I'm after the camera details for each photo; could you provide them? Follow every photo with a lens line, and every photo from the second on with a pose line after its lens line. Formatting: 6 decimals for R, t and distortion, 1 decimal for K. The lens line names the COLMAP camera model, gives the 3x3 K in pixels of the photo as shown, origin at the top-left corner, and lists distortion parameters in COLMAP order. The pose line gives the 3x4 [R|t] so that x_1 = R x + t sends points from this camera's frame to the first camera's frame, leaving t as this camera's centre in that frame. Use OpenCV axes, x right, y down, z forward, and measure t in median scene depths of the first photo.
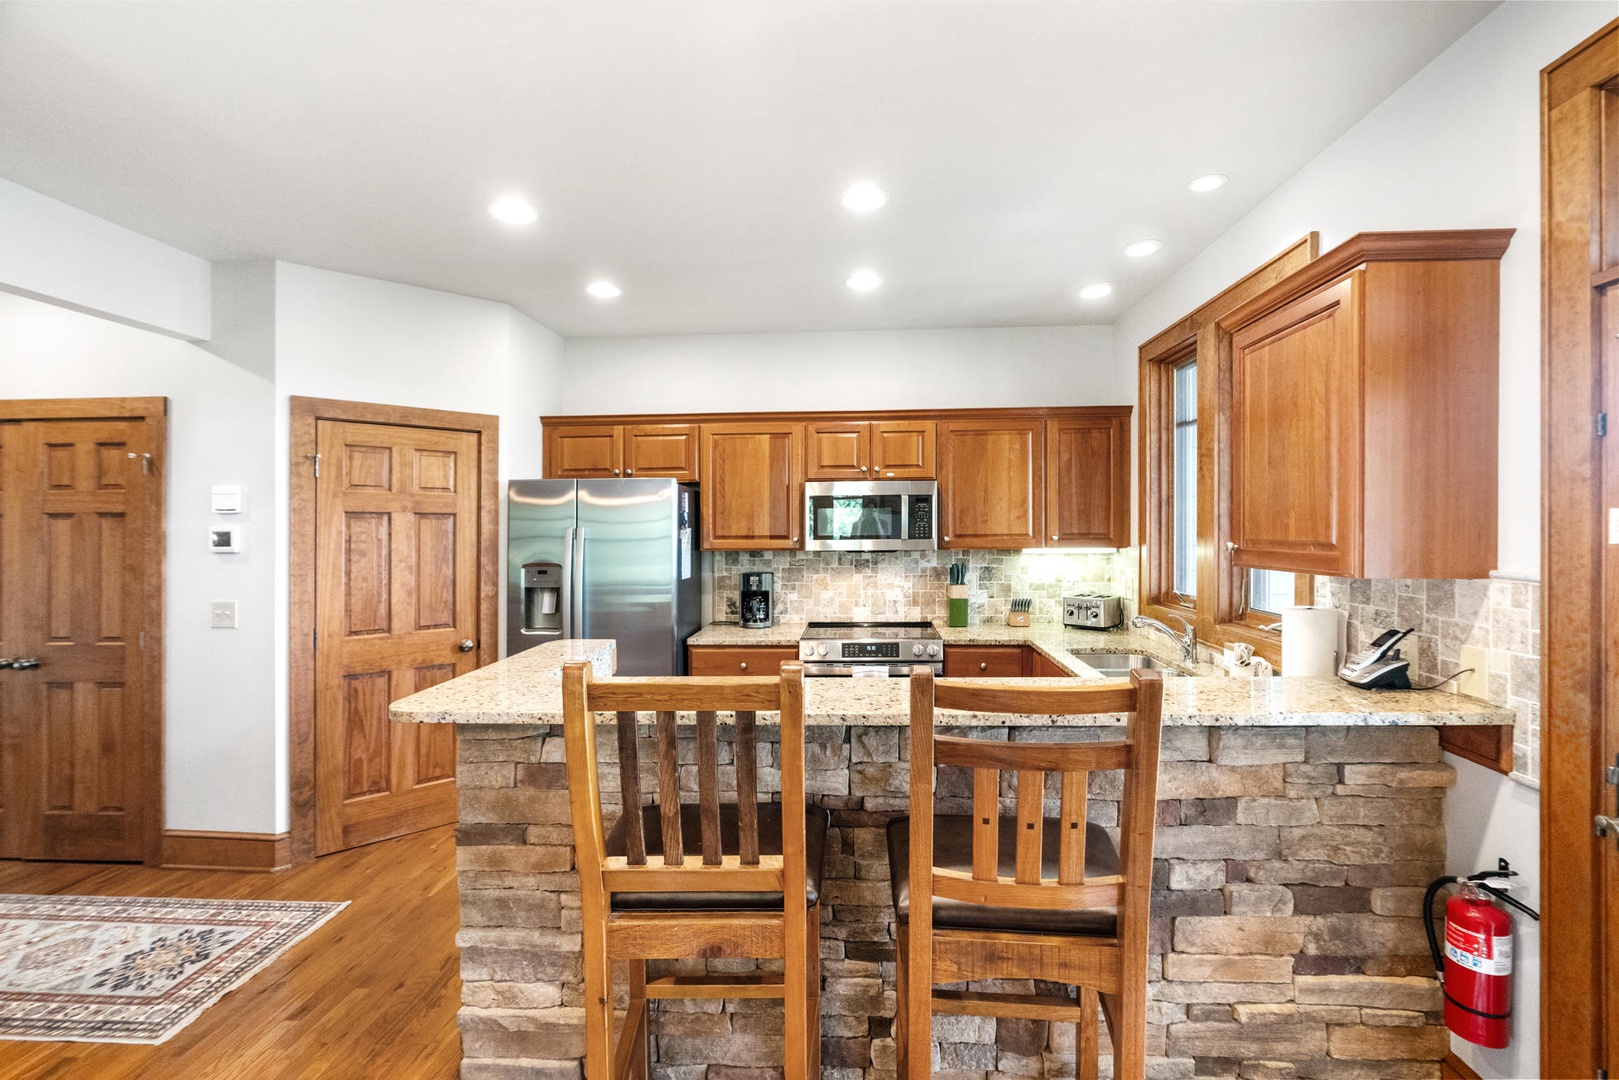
lens RADIAL K [[716.2, 0, 817.4], [0, 716.2, 534.9], [0, 0, 1]] dist [-0.001057, -0.000271]
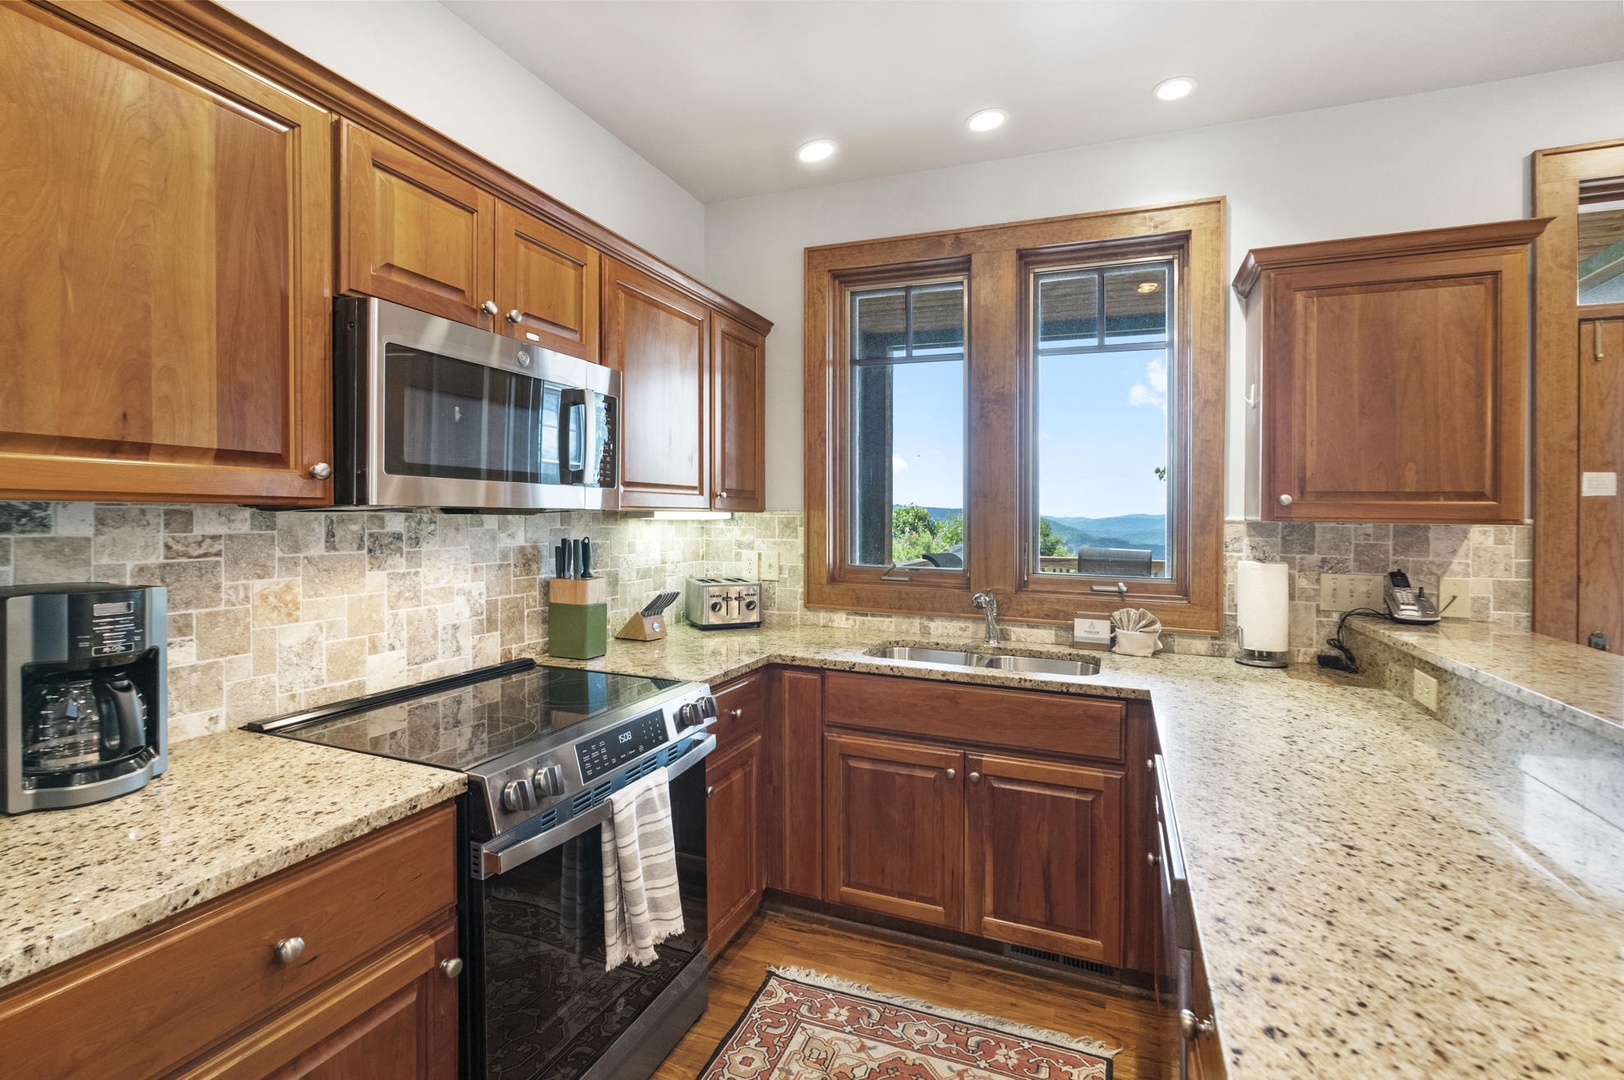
lens RADIAL K [[736.0, 0, 815.0], [0, 736.0, 528.8], [0, 0, 1]] dist [-0.007357, 0.001846]
pose [[0.300611, -0.005607, 0.953730, -0.273230], [-0.009653, 0.999914, 0.008921, 0.027500], [-0.953698, -0.011889, 0.300531, 0.691174]]
